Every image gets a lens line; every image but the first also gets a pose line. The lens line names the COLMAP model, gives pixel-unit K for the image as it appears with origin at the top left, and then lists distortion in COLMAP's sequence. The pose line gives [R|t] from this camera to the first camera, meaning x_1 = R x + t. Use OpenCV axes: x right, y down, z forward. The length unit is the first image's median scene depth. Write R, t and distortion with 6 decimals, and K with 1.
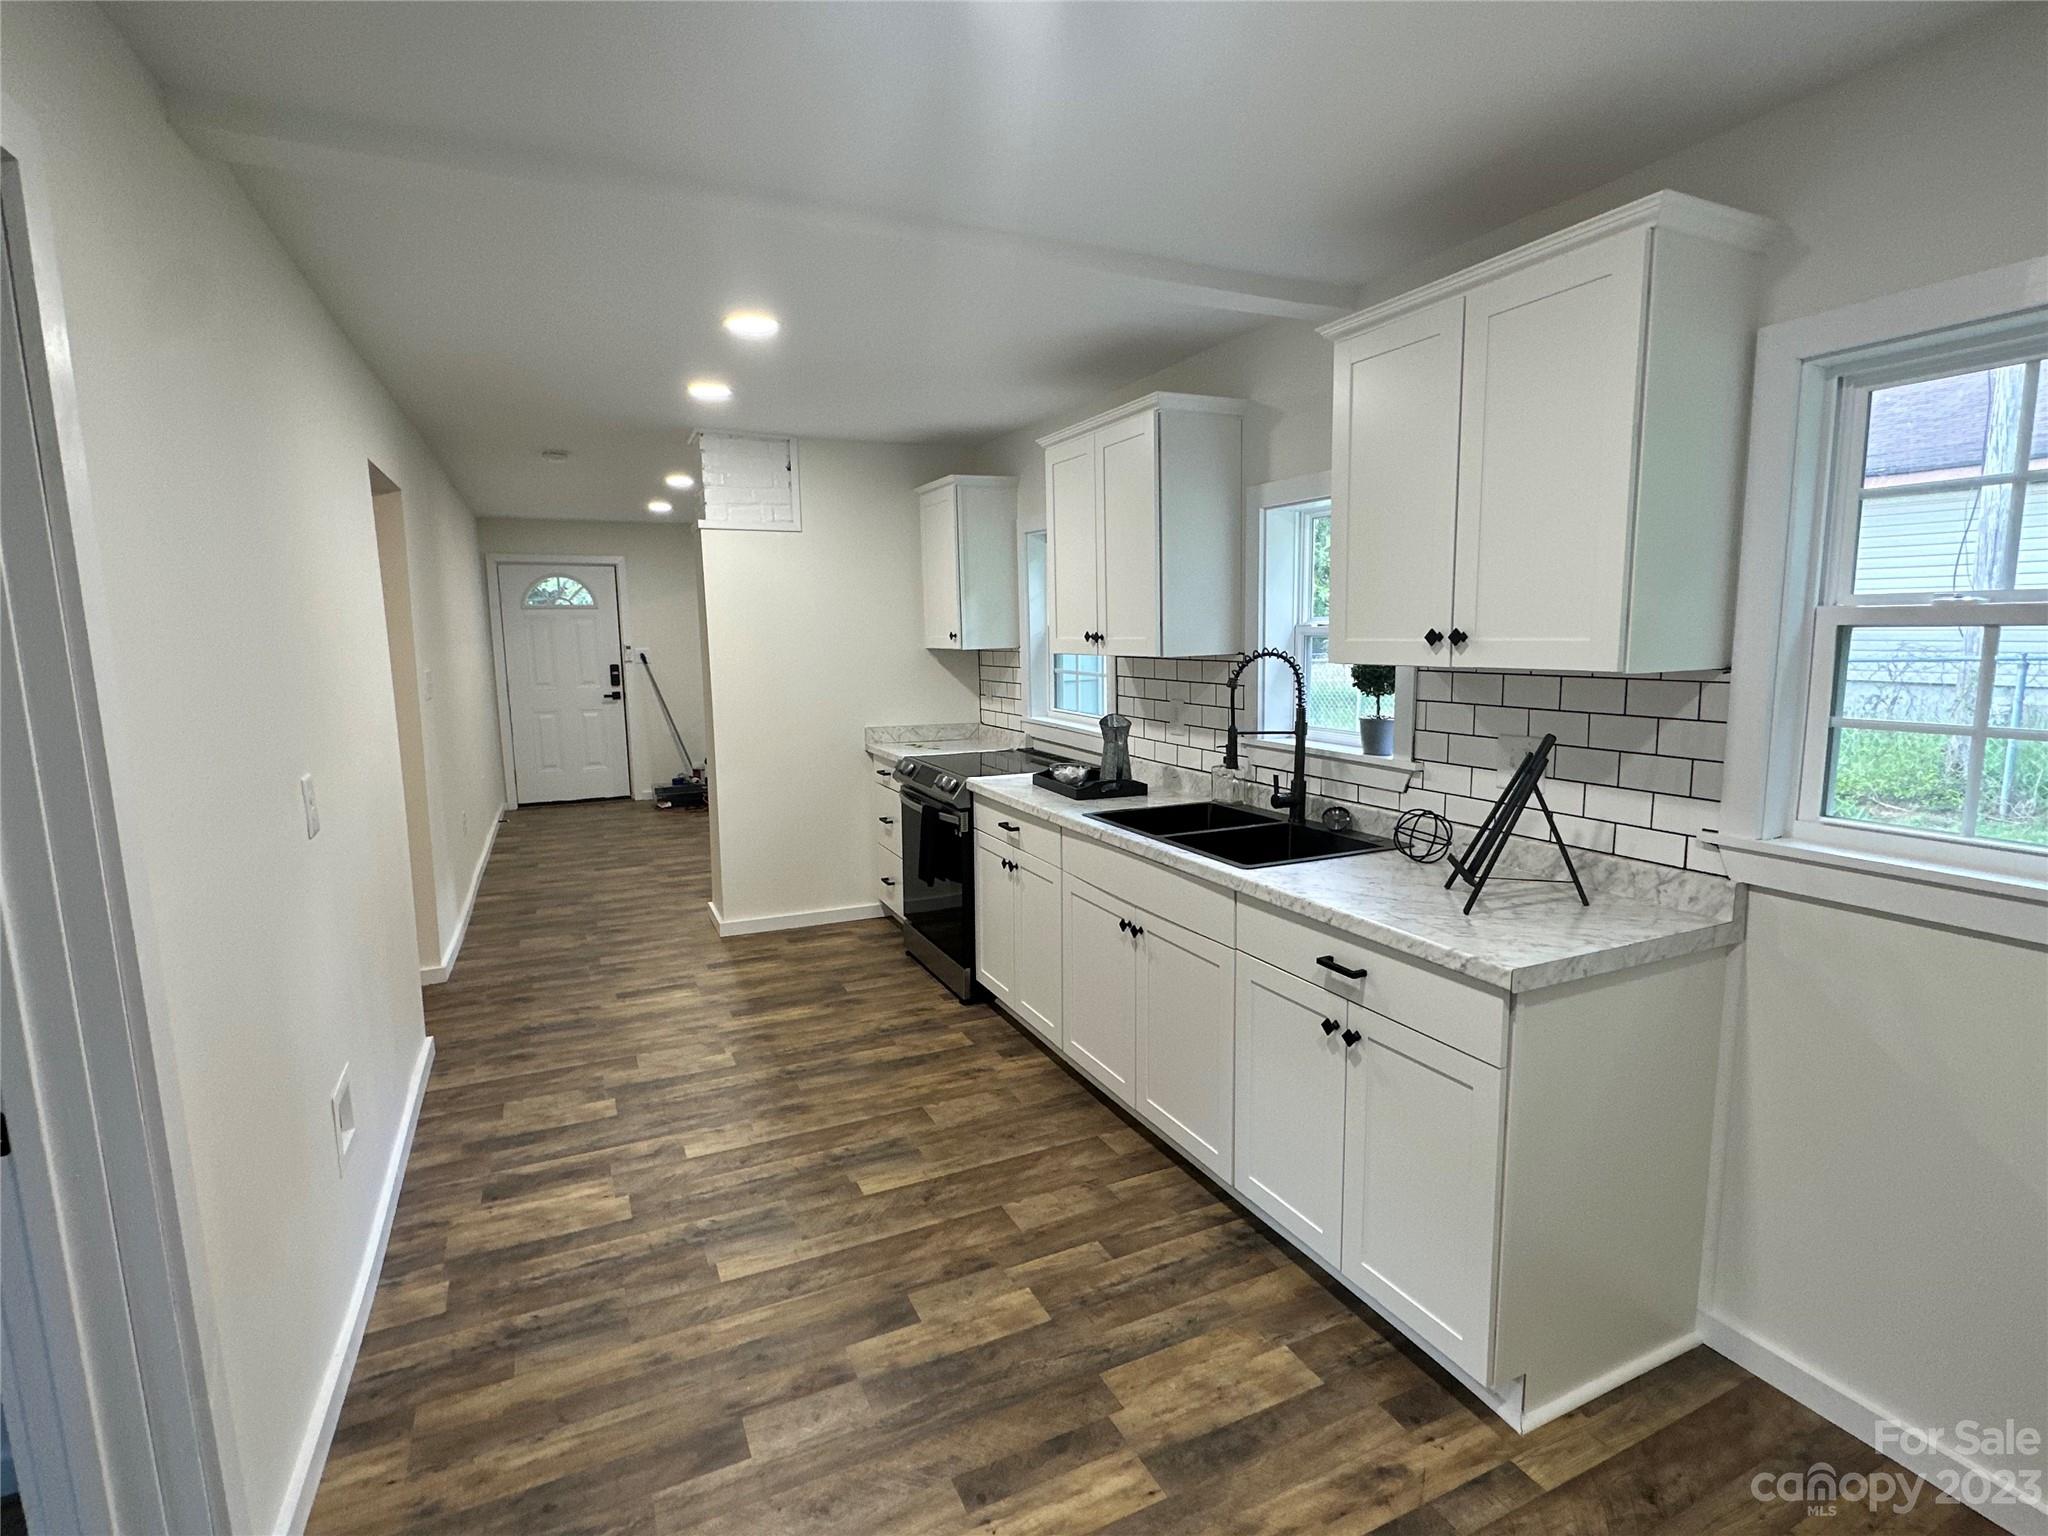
lens RADIAL K [[1003.4, 0, 1024.0], [0, 1003.4, 768.0], [0, 0, 1]] dist [-0.013080, 0.000387]
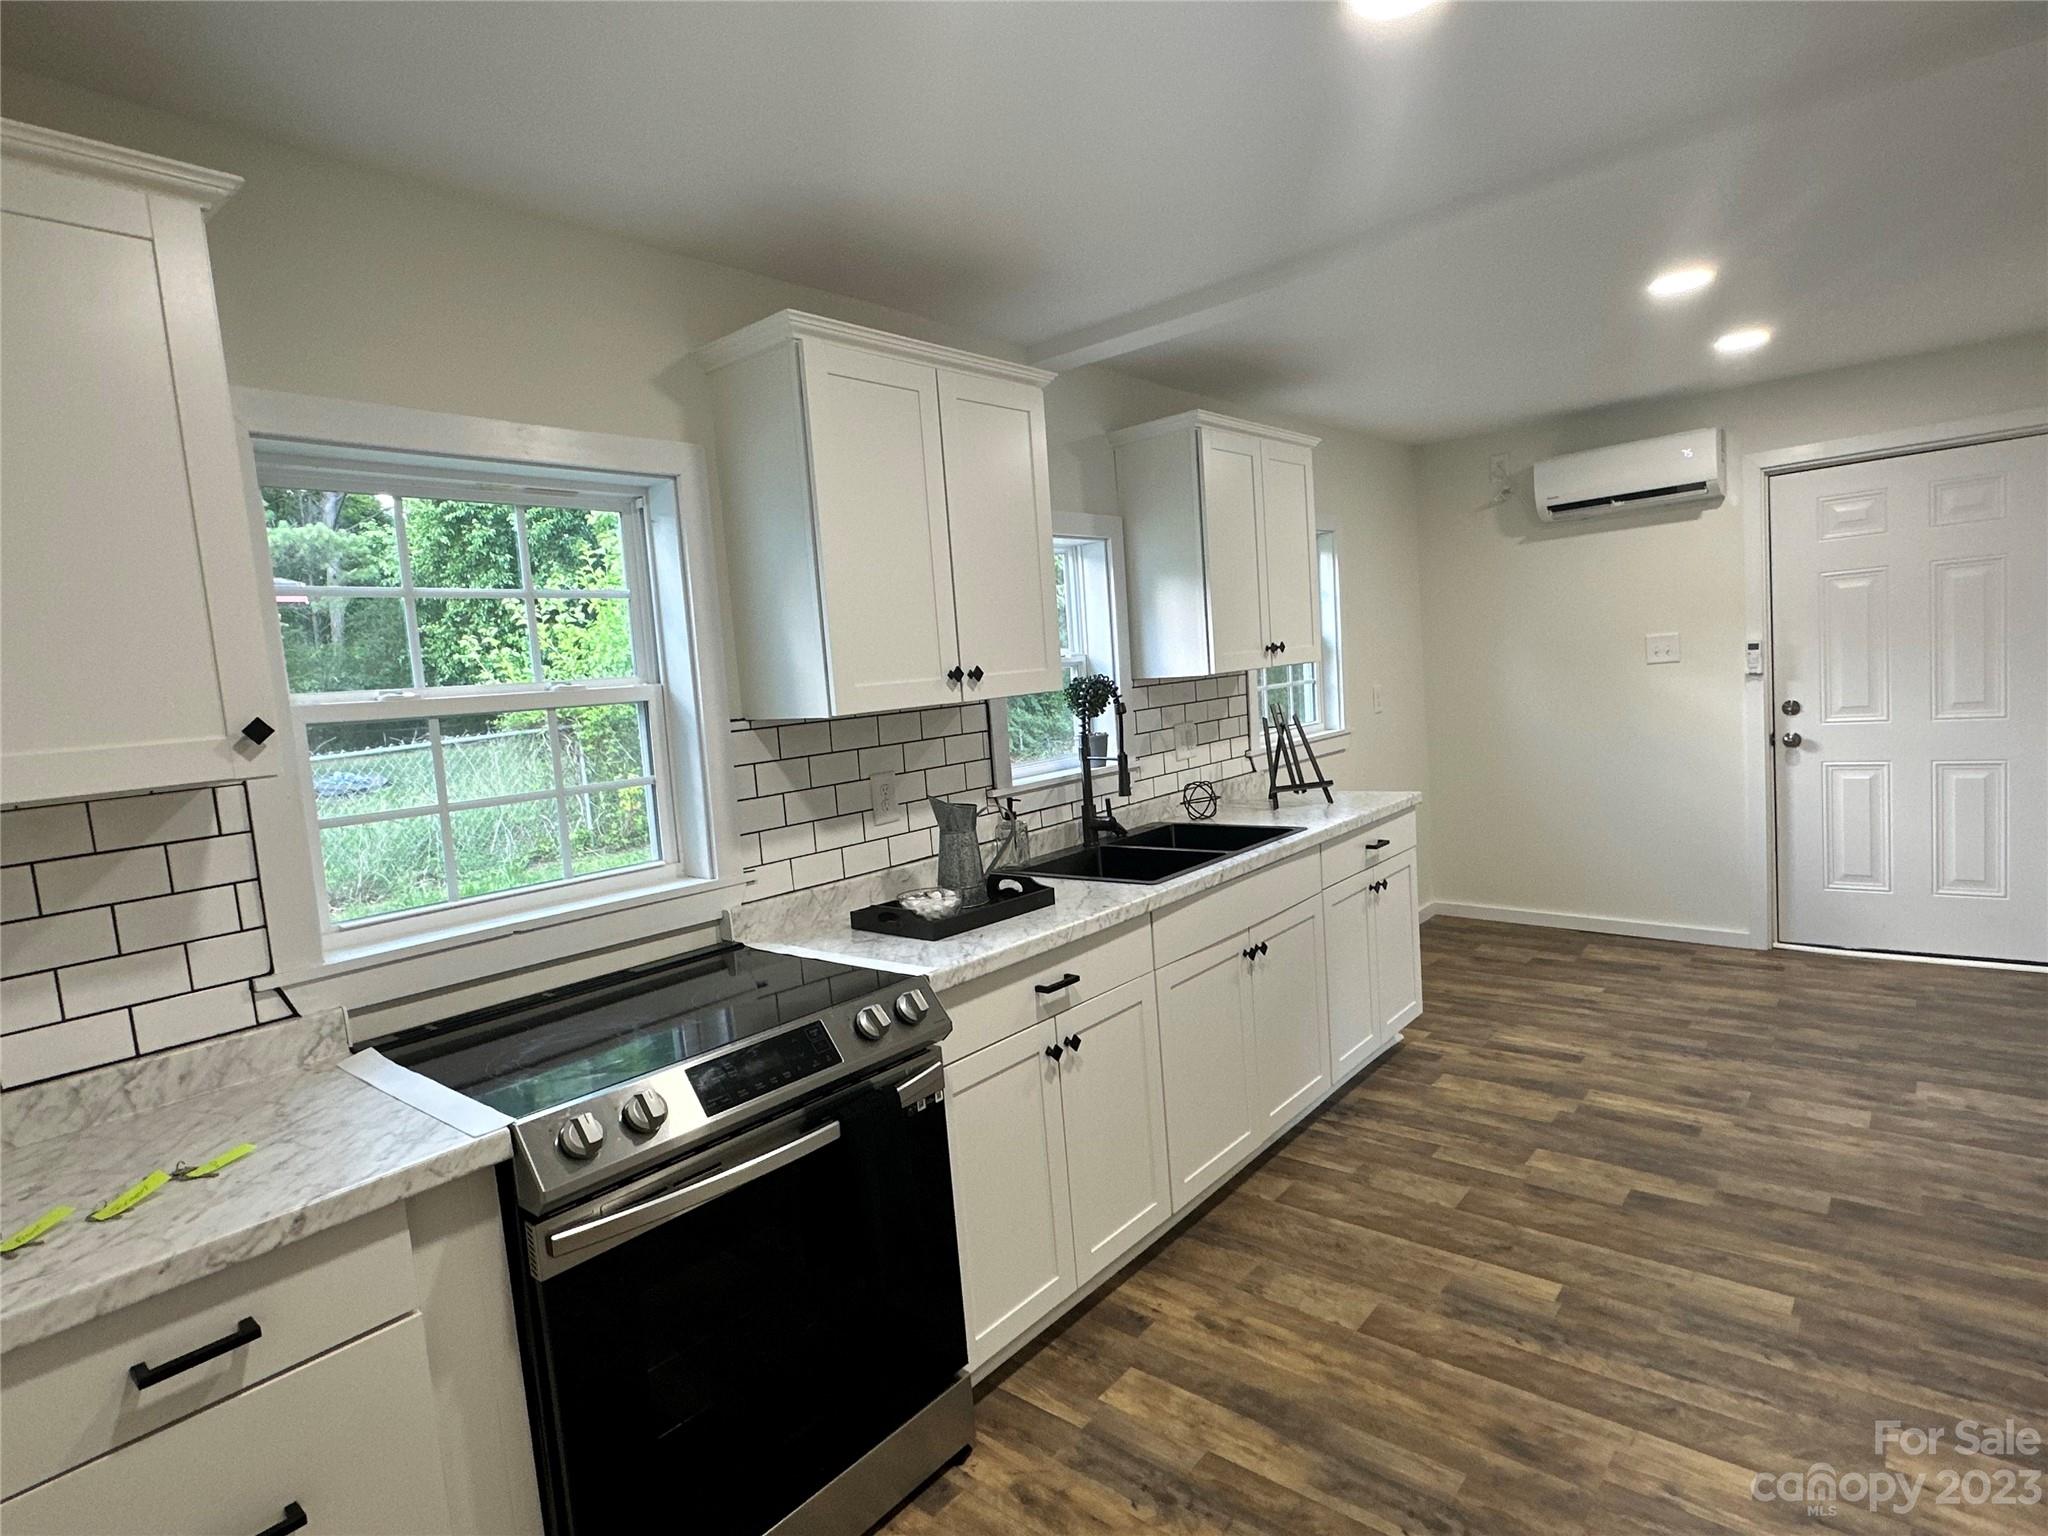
lens RADIAL K [[1080.3, 0, 1024.0], [0, 1080.3, 768.0], [0, 0, 1]] dist [0.001806, 0.001168]
pose [[-0.410320, -0.042625, 0.910945, -0.766832], [0.208766, 0.967990, 0.139329, -0.208805], [-0.887724, 0.247343, -0.388287, 1.616674]]
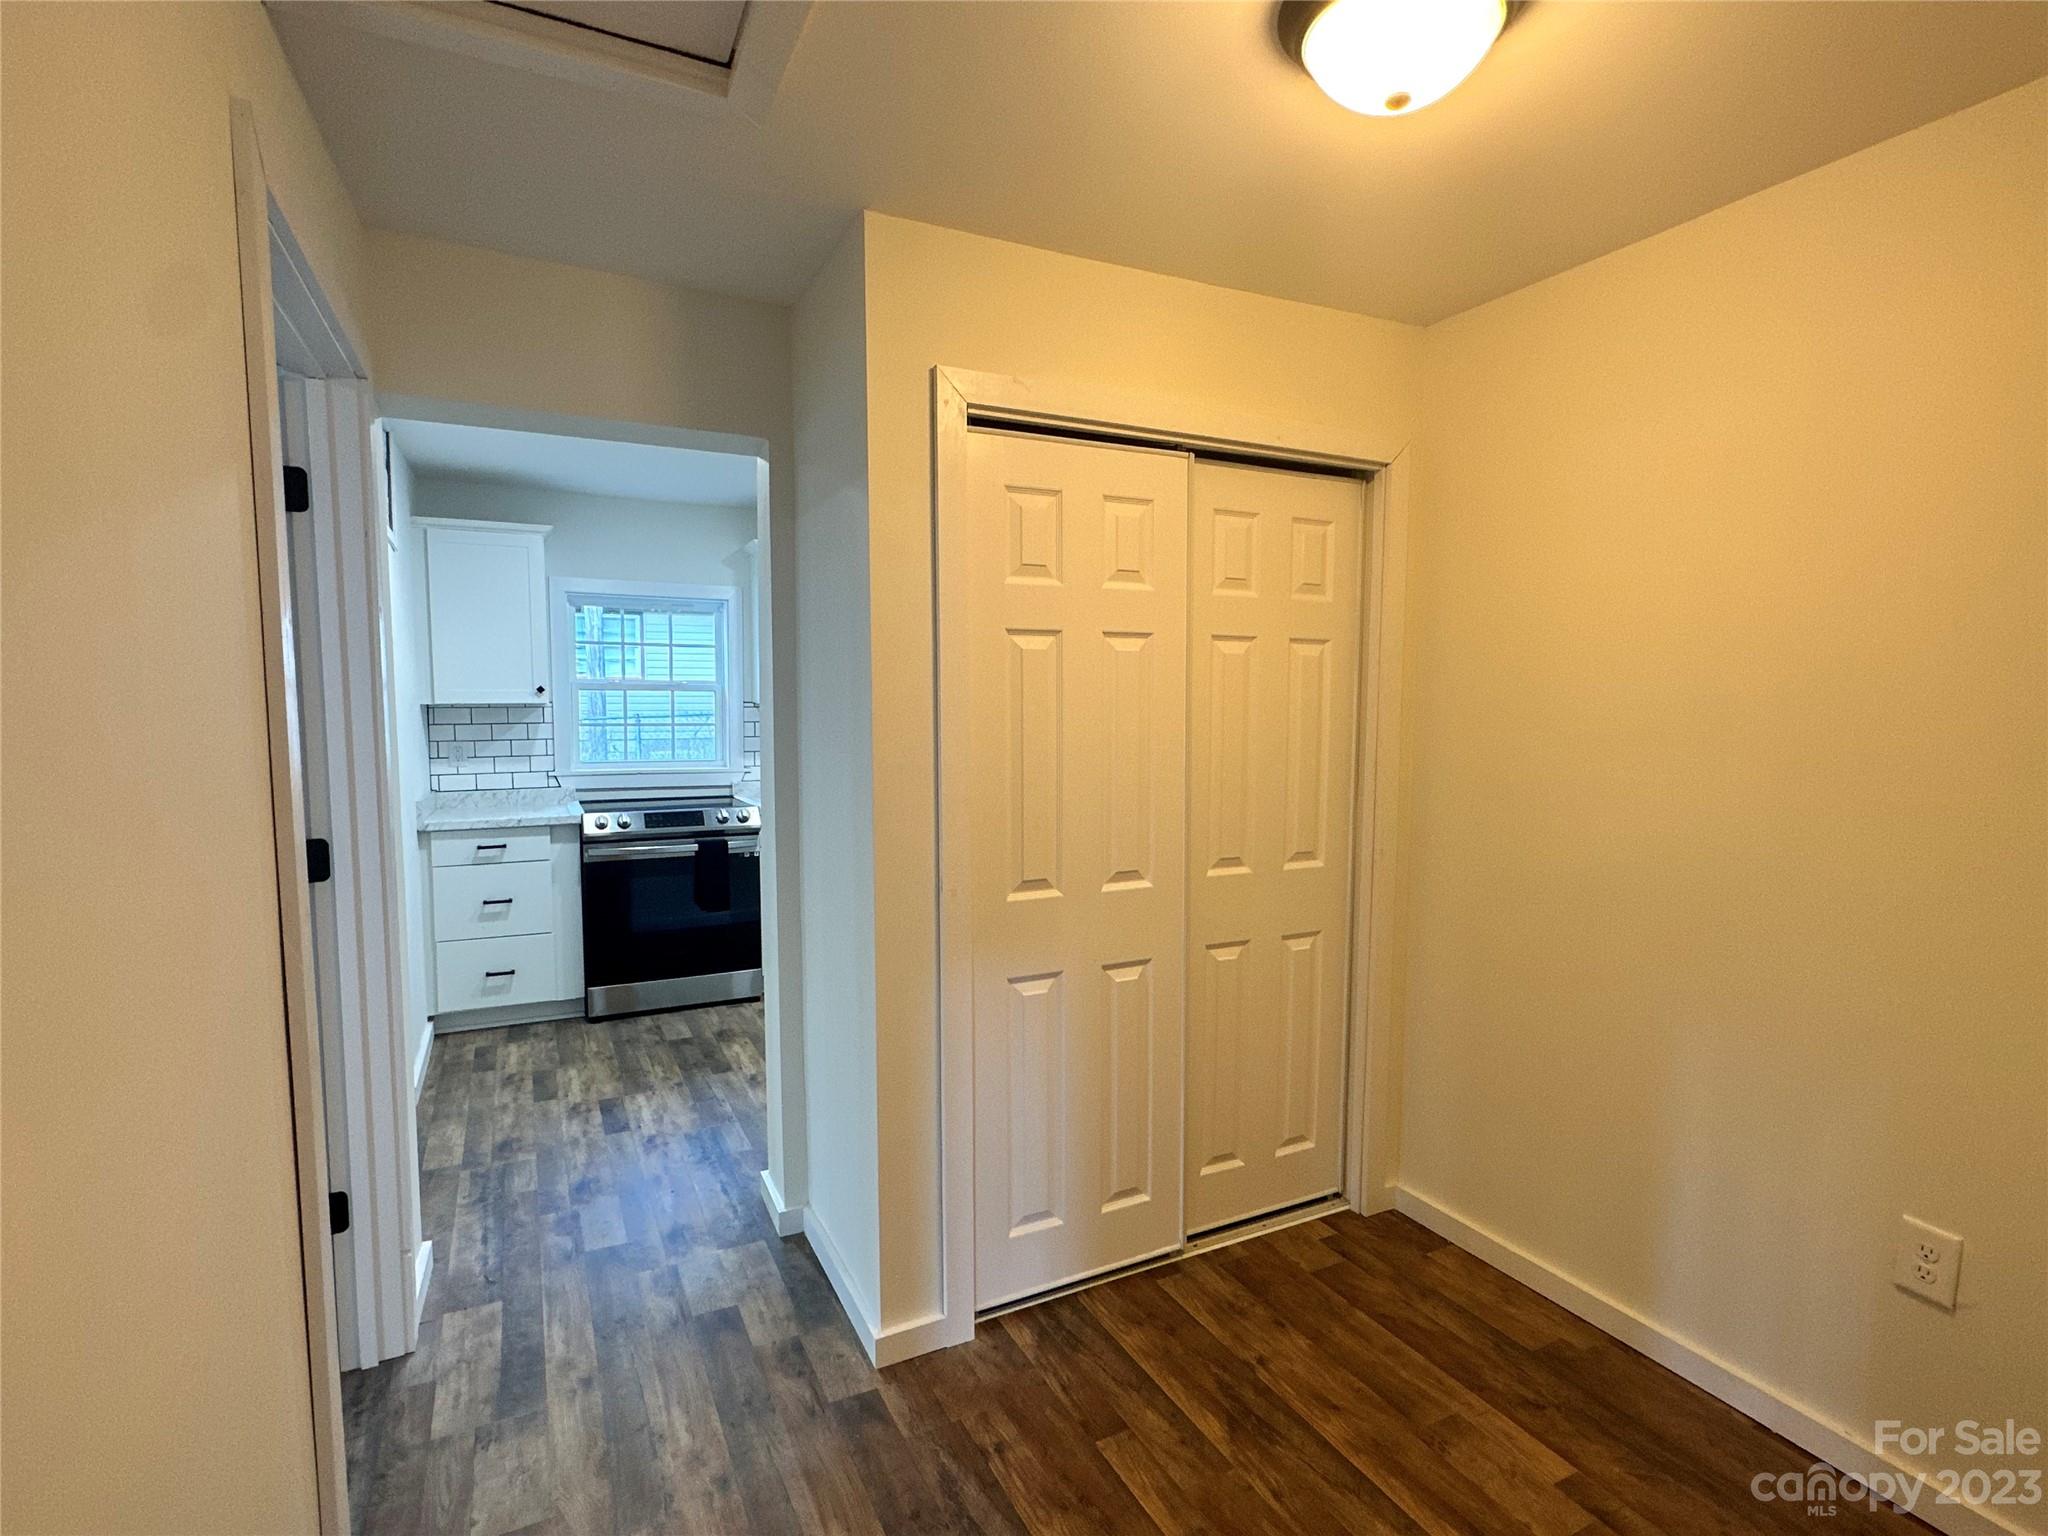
lens RADIAL K [[1003.4, 0, 1024.0], [0, 1003.4, 768.0], [0, 0, 1]] dist [-0.013080, 0.000387]
pose [[-0.026853, -0.058033, 0.997953, -1.805962], [0.140621, 0.988167, 0.061248, -0.090984], [-0.989699, 0.141977, -0.018374, 0.996451]]
